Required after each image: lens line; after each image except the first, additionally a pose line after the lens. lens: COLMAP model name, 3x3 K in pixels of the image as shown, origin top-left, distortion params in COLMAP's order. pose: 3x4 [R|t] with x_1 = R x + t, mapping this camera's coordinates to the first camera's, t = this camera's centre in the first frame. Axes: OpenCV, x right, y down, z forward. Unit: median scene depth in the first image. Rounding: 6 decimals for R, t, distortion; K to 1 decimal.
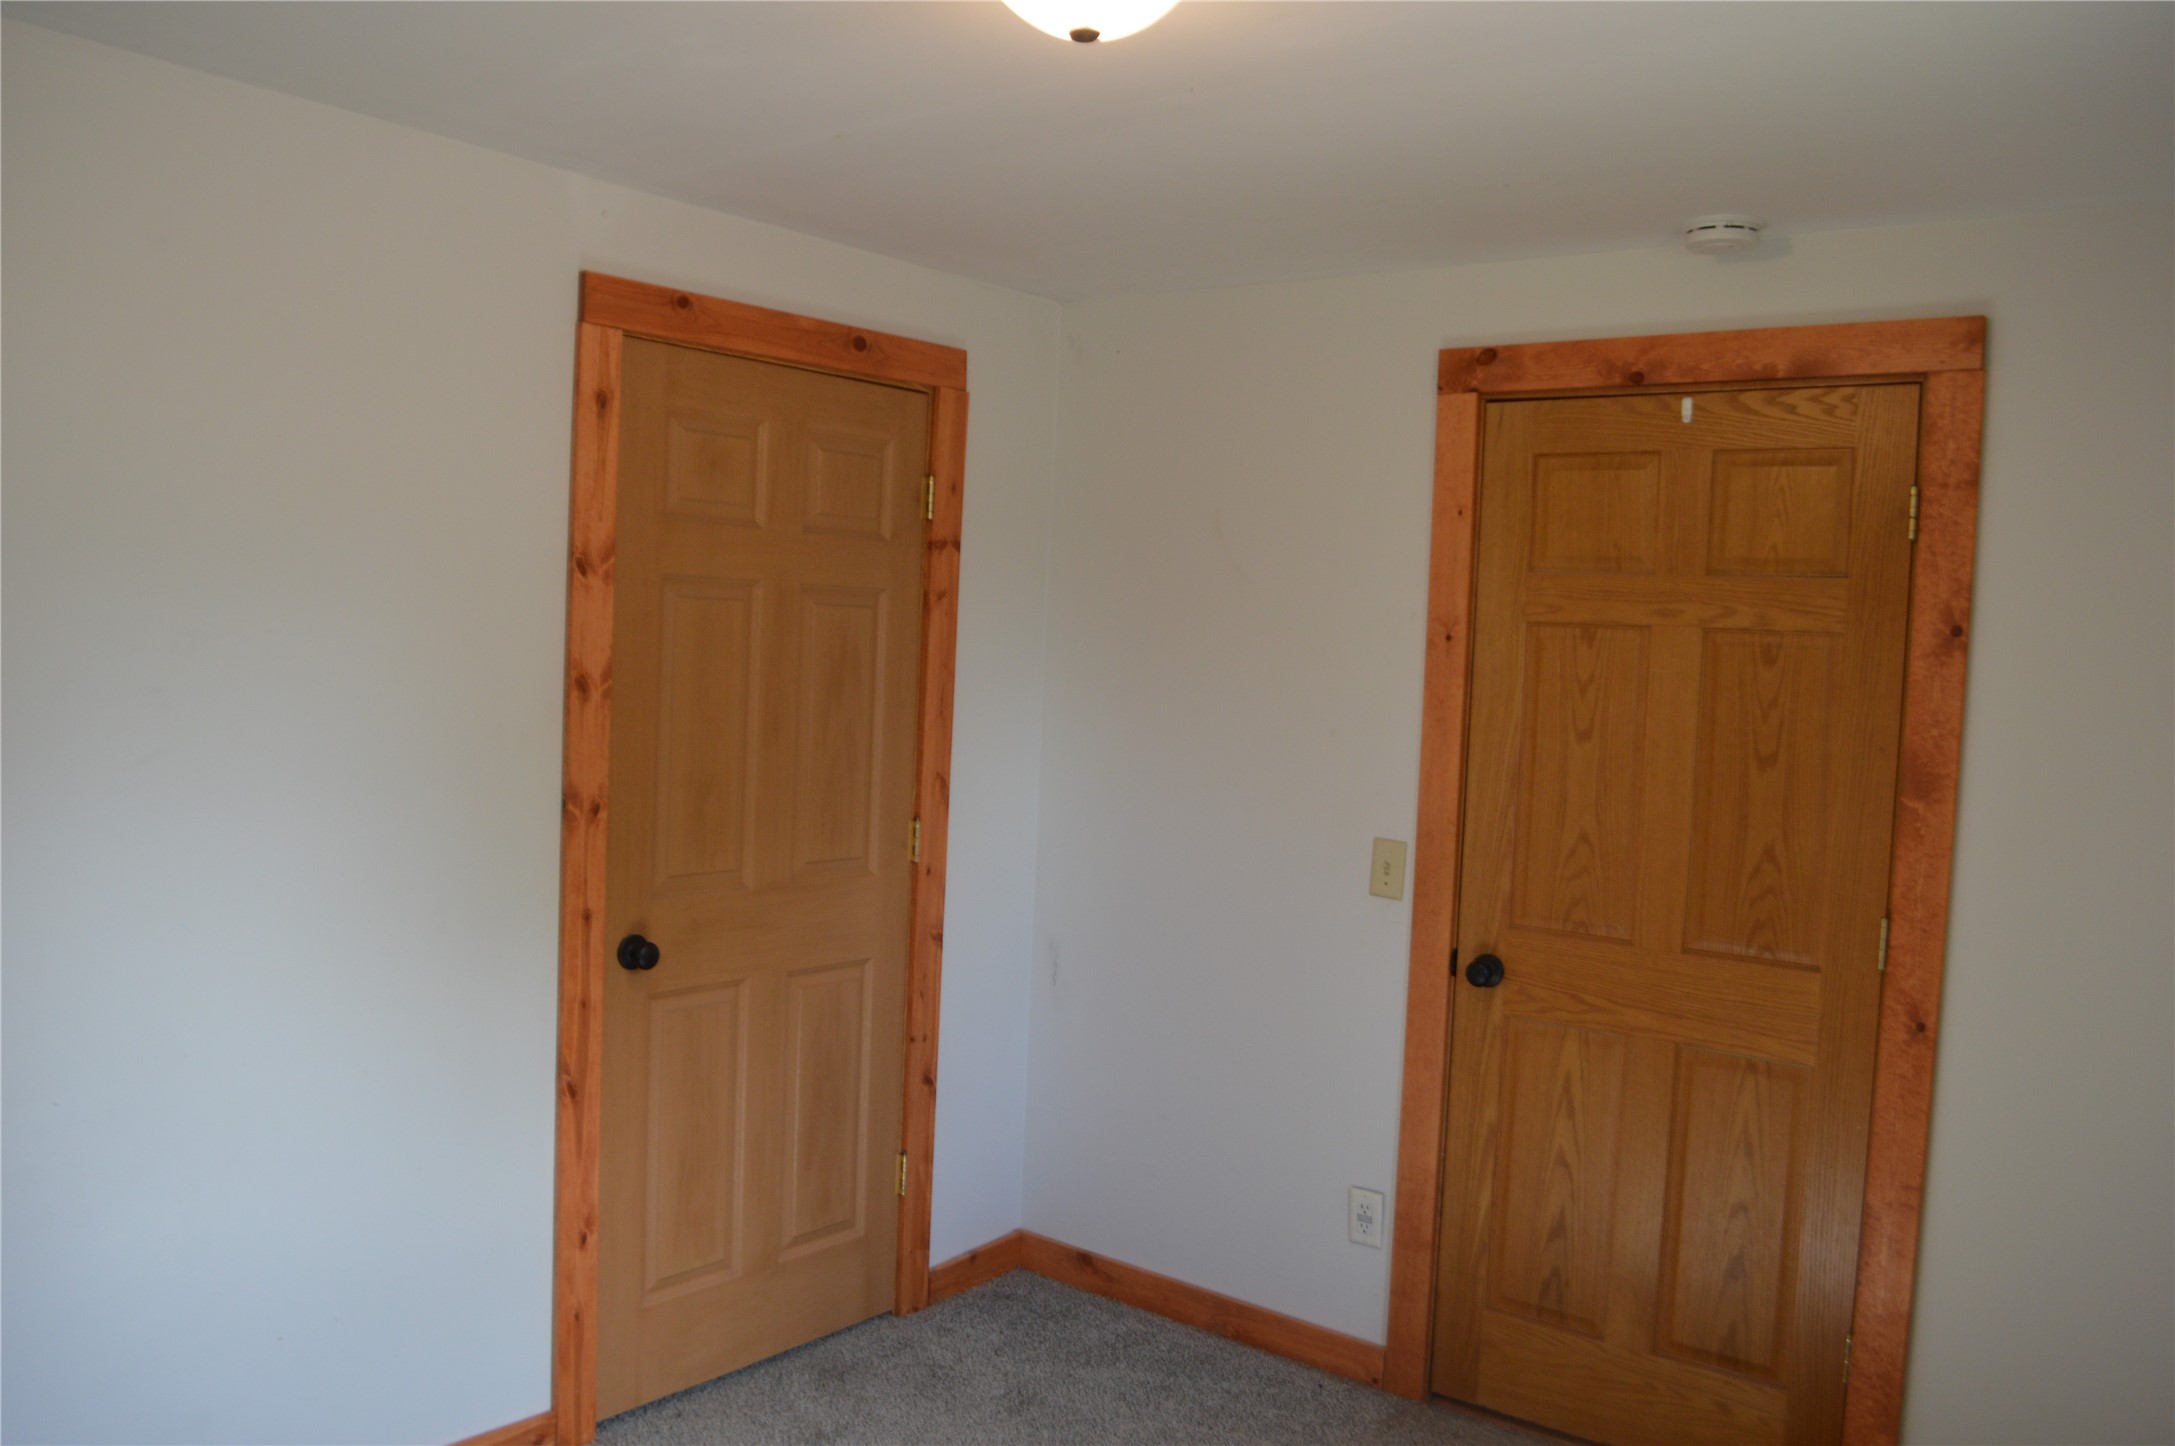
lens RADIAL K [[1739.6, 0, 1087.5], [0, 1739.6, 723.0], [0, 0, 1]] dist [-0.044660, -0.062467]
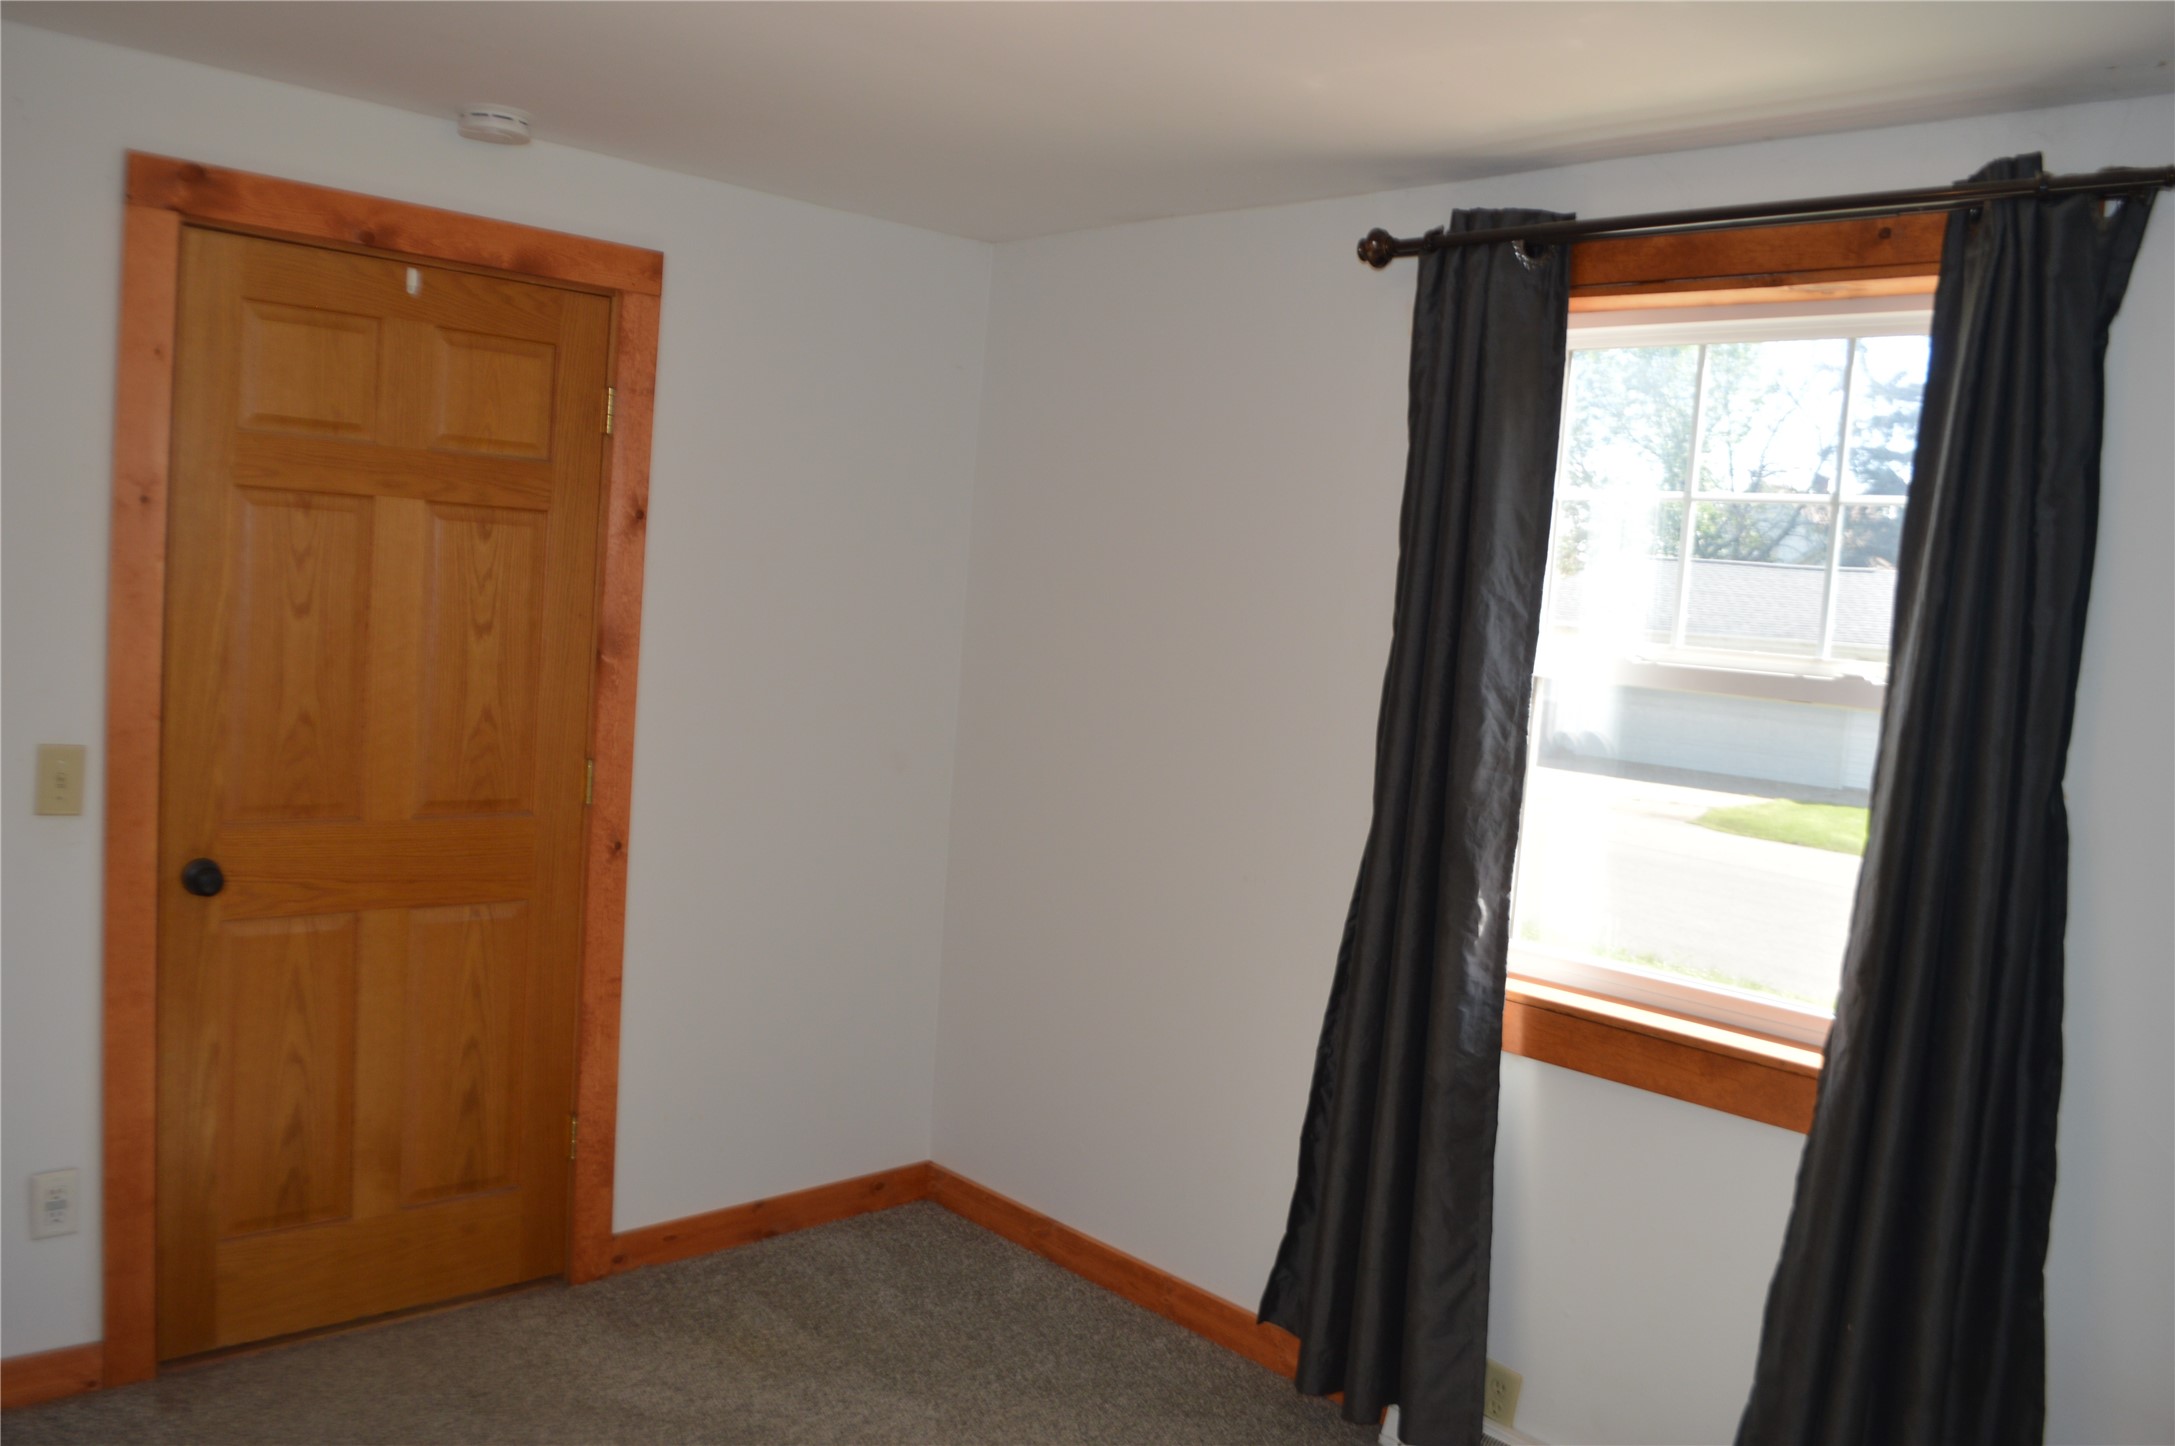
lens RADIAL K [[1739.6, 0, 1087.5], [0, 1739.6, 723.0], [0, 0, 1]] dist [-0.044660, -0.062467]
pose [[0.158436, -0.107341, 0.981517, -0.582447], [-0.016327, 0.993652, 0.111303, -0.043572], [-0.987234, -0.033659, 0.155678, 0.442649]]
